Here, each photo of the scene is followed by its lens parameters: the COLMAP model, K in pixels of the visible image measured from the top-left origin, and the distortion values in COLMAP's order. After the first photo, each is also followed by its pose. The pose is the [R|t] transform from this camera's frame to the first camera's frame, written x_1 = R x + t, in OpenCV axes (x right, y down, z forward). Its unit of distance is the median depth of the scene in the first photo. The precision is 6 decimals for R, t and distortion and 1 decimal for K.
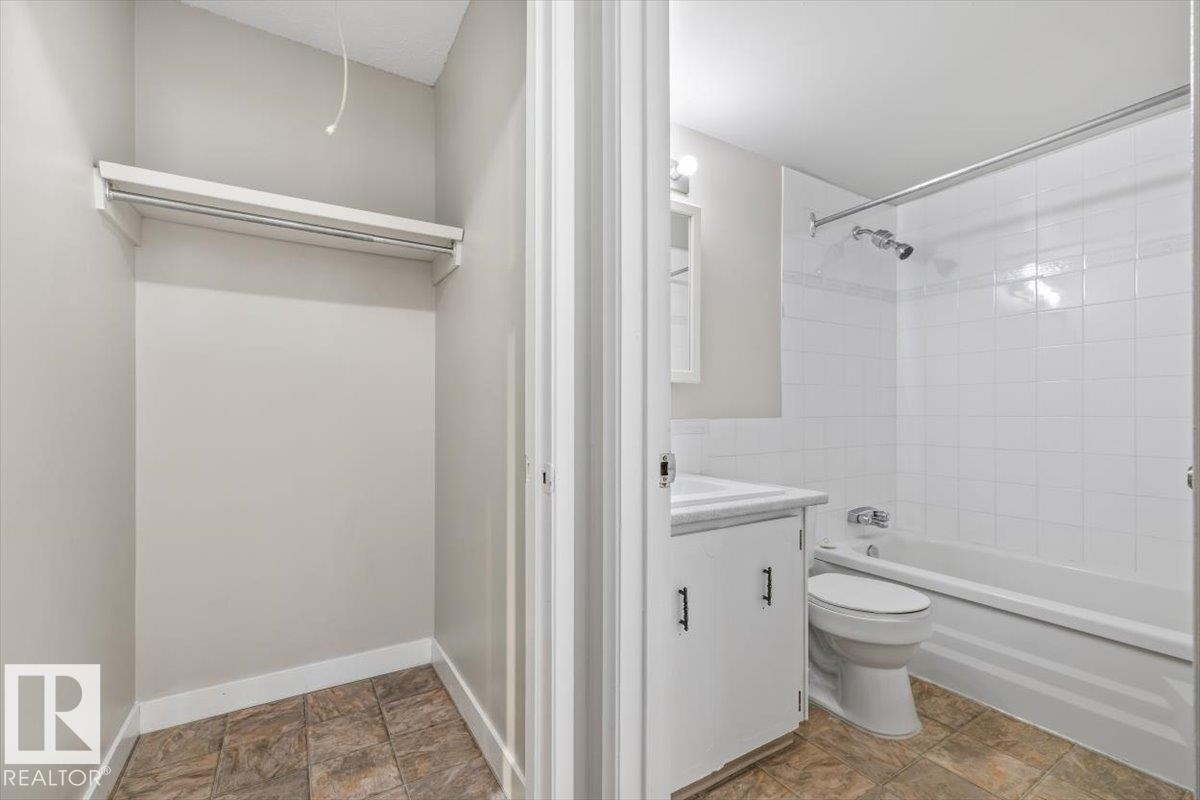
lens RADIAL K [[496.5, 0, 603.7], [0, 496.5, 404.9], [0, 0, 1]] dist [-0.002359, 0.000053]
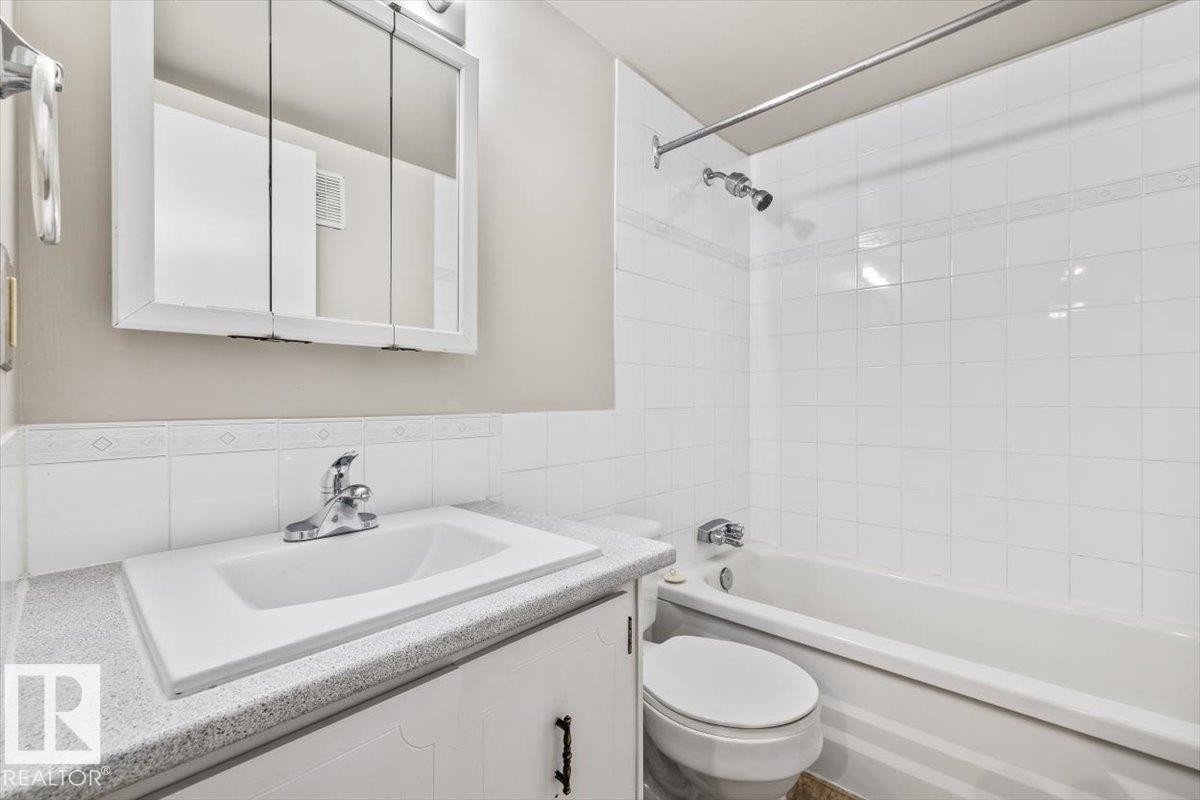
lens RADIAL K [[496.5, 0, 604.8], [0, 496.5, 394.8], [0, 0, 1]] dist [-0.002359, 0.000053]
pose [[0.959164, 0.000027, 0.282852, 0.133430], [-0.000163, 1.000000, 0.000458, 0.003791], [-0.282852, -0.000486, 0.959164, 0.298679]]
